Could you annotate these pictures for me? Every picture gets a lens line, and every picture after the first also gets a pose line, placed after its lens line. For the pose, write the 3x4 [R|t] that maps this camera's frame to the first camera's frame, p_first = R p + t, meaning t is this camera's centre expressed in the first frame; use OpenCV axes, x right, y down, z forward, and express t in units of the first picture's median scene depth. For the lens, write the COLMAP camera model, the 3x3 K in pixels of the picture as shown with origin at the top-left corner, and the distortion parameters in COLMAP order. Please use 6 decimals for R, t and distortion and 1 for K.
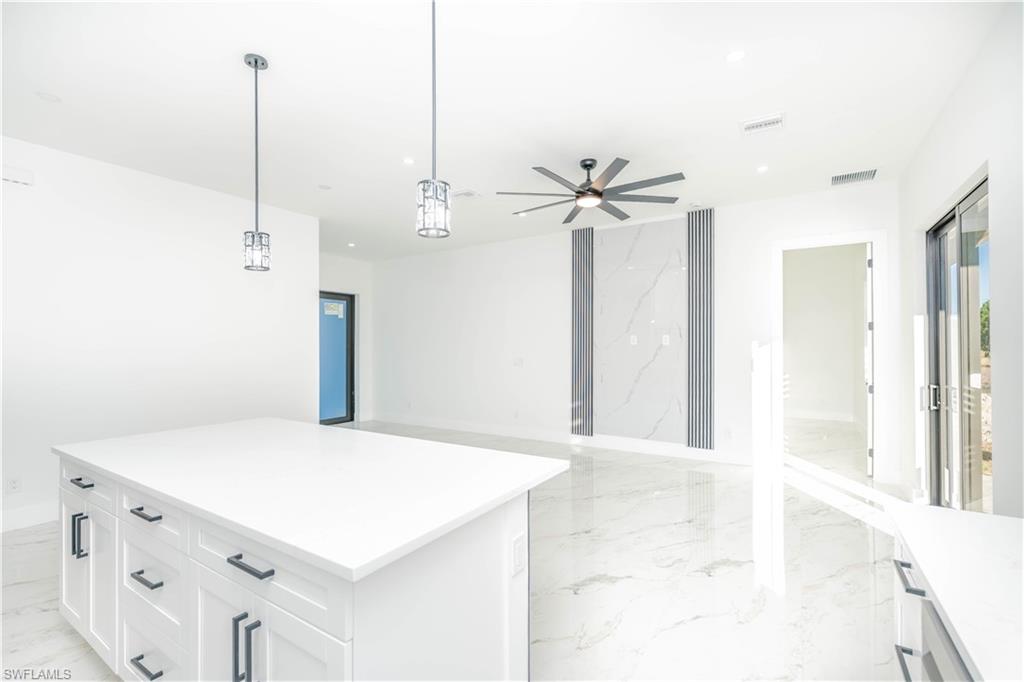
lens RADIAL K [[457.9, 0, 522.6], [0, 457.9, 345.4], [0, 0, 1]] dist [-0.008281, 0.000940]
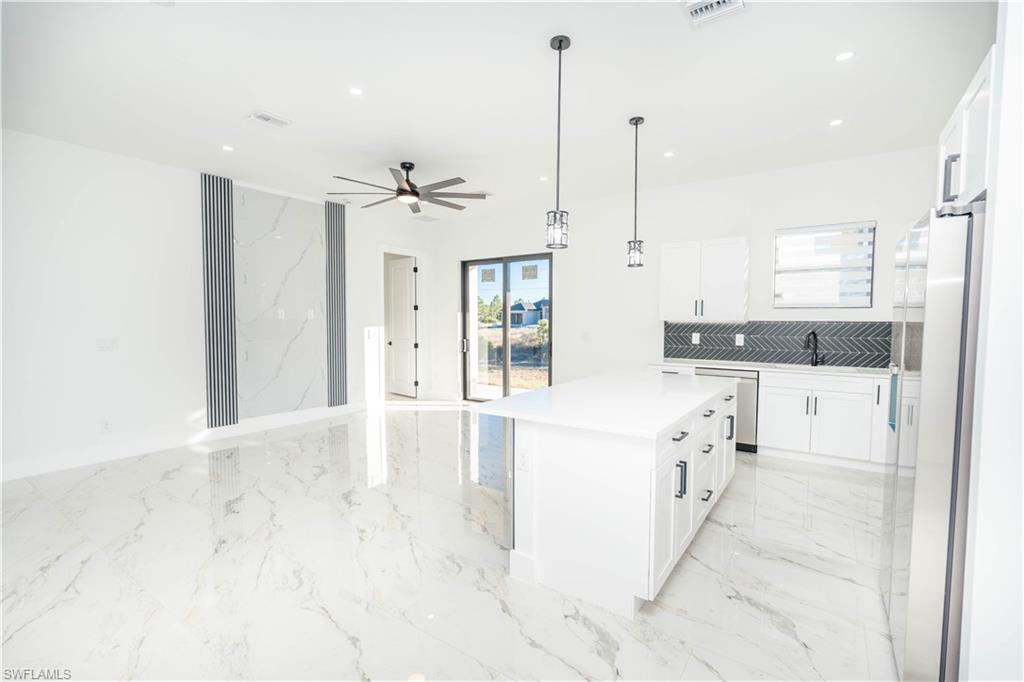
lens RADIAL K [[457.9, 0, 503.9], [0, 457.9, 340.0], [0, 0, 1]] dist [-0.008281, 0.000940]
pose [[0.066713, -0.043704, 0.996815, -0.753470], [-0.000920, 0.999037, 0.043863, 0.001641], [-0.997772, -0.003843, 0.066609, 0.487129]]
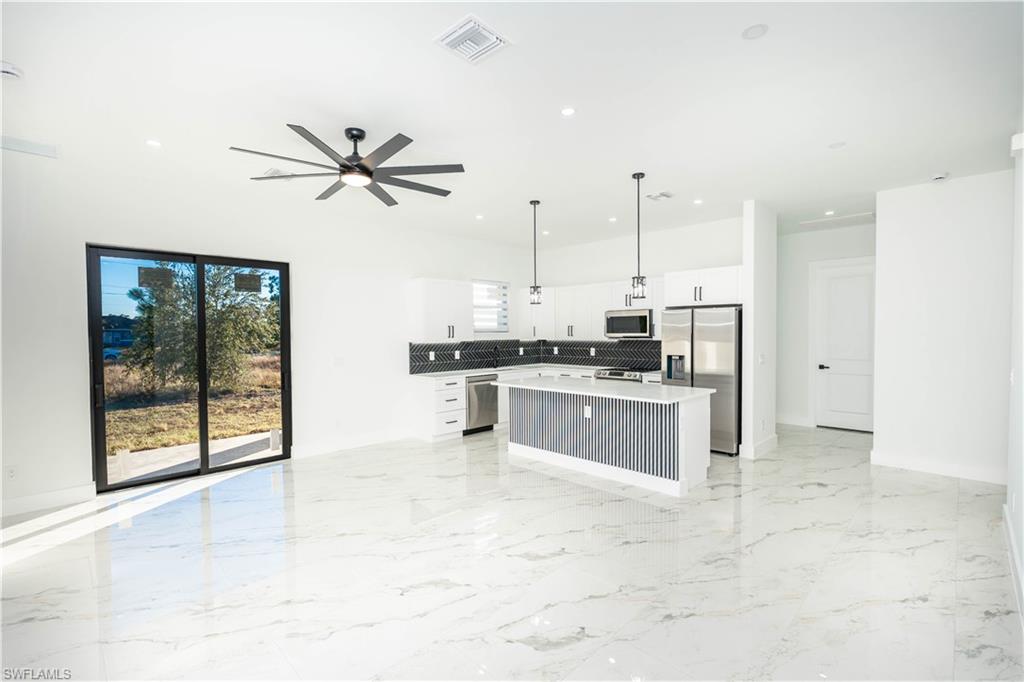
lens RADIAL K [[457.9, 0, 502.7], [0, 457.9, 344.5], [0, 0, 1]] dist [-0.008281, 0.000940]
pose [[-0.969759, 0.008276, 0.243926, -0.234149], [0.014648, 0.999597, 0.024317, -0.016851], [-0.243626, 0.027155, -0.969489, 1.274084]]
